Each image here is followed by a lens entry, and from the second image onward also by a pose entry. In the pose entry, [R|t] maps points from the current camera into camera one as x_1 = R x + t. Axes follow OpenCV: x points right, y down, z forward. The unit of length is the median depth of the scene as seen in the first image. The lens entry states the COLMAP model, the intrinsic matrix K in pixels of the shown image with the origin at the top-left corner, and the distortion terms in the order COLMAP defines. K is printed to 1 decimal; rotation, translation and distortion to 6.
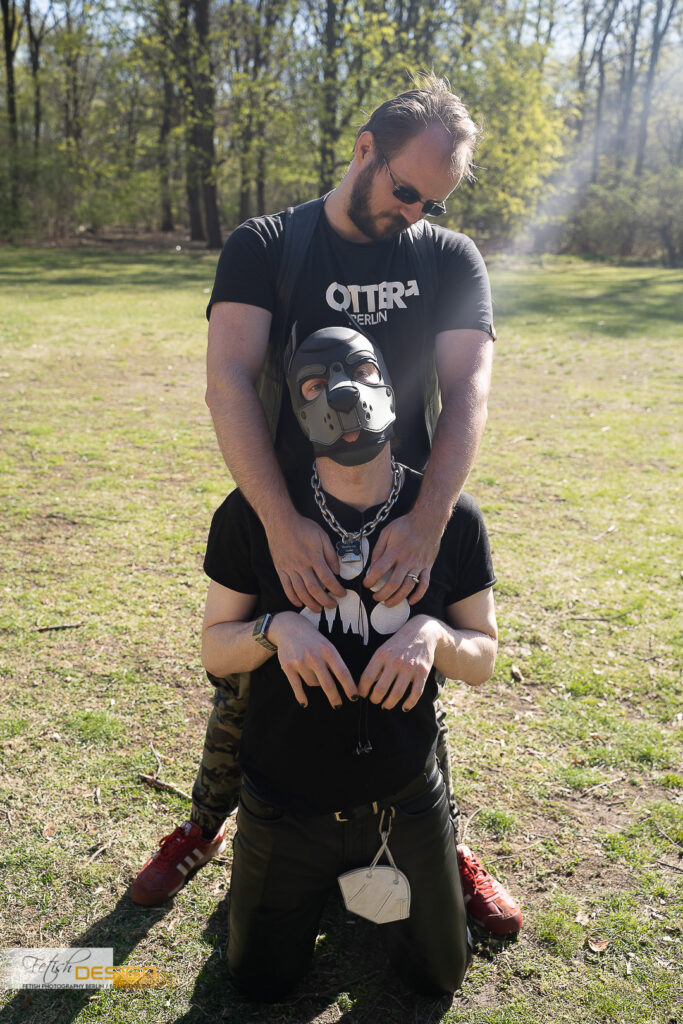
lens RADIAL K [[1016.3, 0, 341.4], [0, 1016.3, 478.1], [0, 0, 1]] dist [-0.015763, 0.002095]
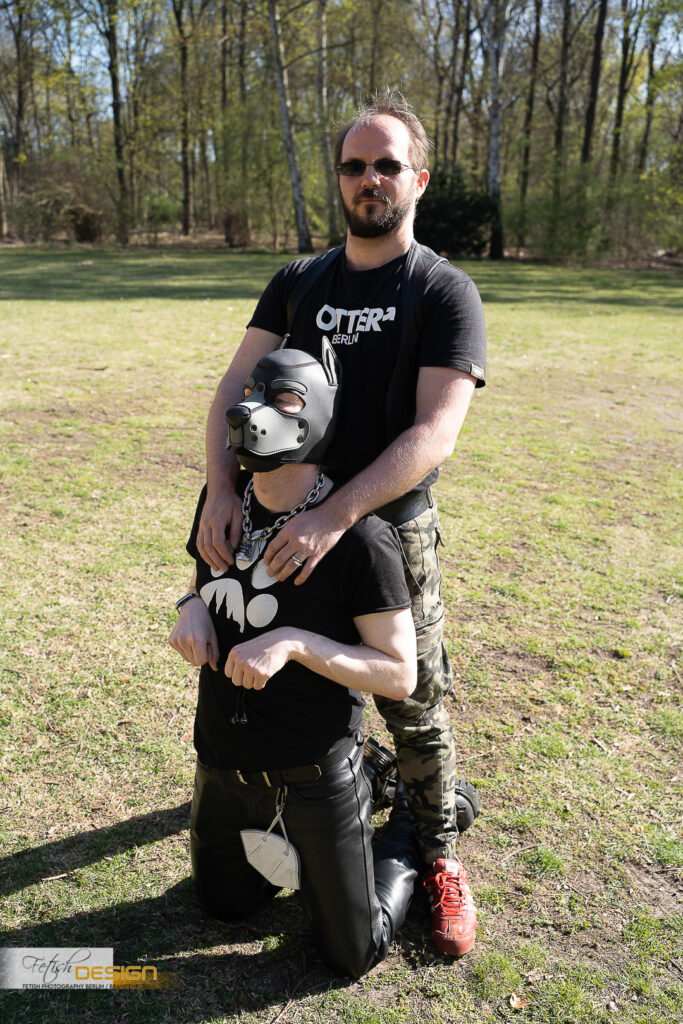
lens RADIAL K [[937.7, 0, 341.5], [0, 937.7, 512.0], [0, 0, 1]] dist [-0.090702, 0.116954]
pose [[0.831551, 0.162717, -0.531080, 0.497591], [-0.145231, 0.986561, 0.074873, -0.044979], [0.536126, 0.014869, 0.844007, 0.150006]]
